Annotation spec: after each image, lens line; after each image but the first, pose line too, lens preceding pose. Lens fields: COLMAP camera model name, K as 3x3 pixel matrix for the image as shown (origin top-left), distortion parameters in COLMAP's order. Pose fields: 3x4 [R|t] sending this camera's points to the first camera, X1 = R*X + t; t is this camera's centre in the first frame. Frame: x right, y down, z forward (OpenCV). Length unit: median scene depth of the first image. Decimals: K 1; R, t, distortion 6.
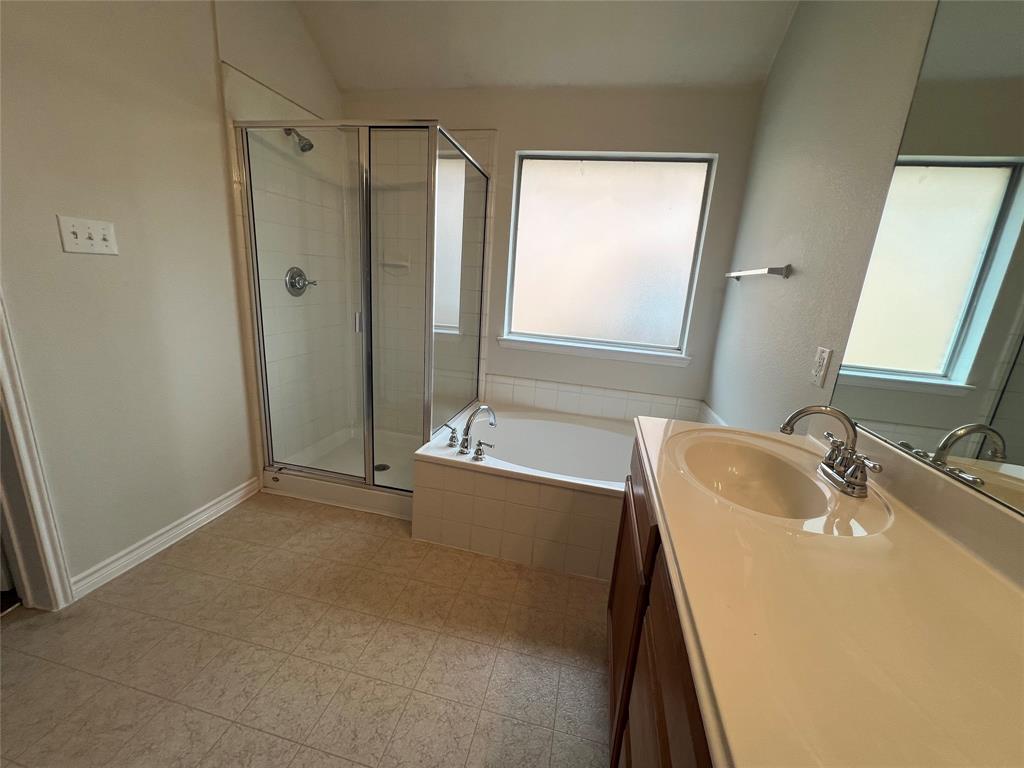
lens RADIAL K [[410.6, 0, 512.0], [0, 410.6, 384.0], [0, 0, 1]] dist [-0.000168, 0.000215]
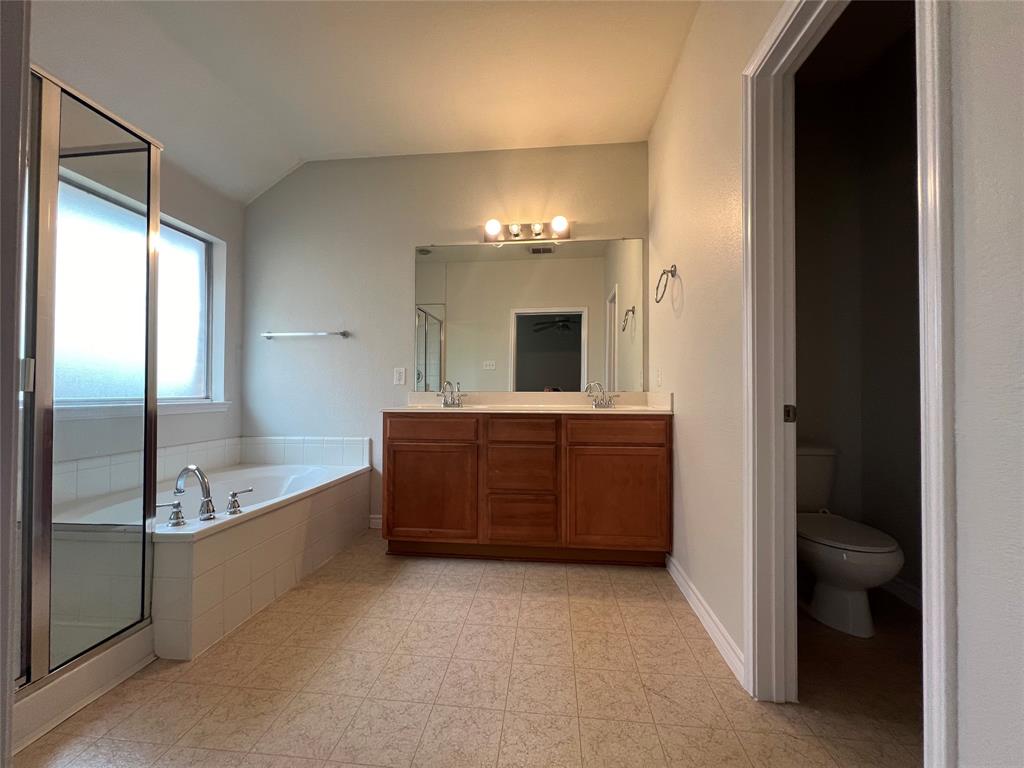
lens RADIAL K [[400.9, 0, 512.0], [0, 400.9, 384.0], [0, 0, 1]] dist [-0.001435, -0.000153]
pose [[-0.114829, -0.056212, 0.991794, -1.033677], [0.235877, 0.968301, 0.082190, -0.023490], [-0.964975, 0.243379, -0.097930, 0.422381]]
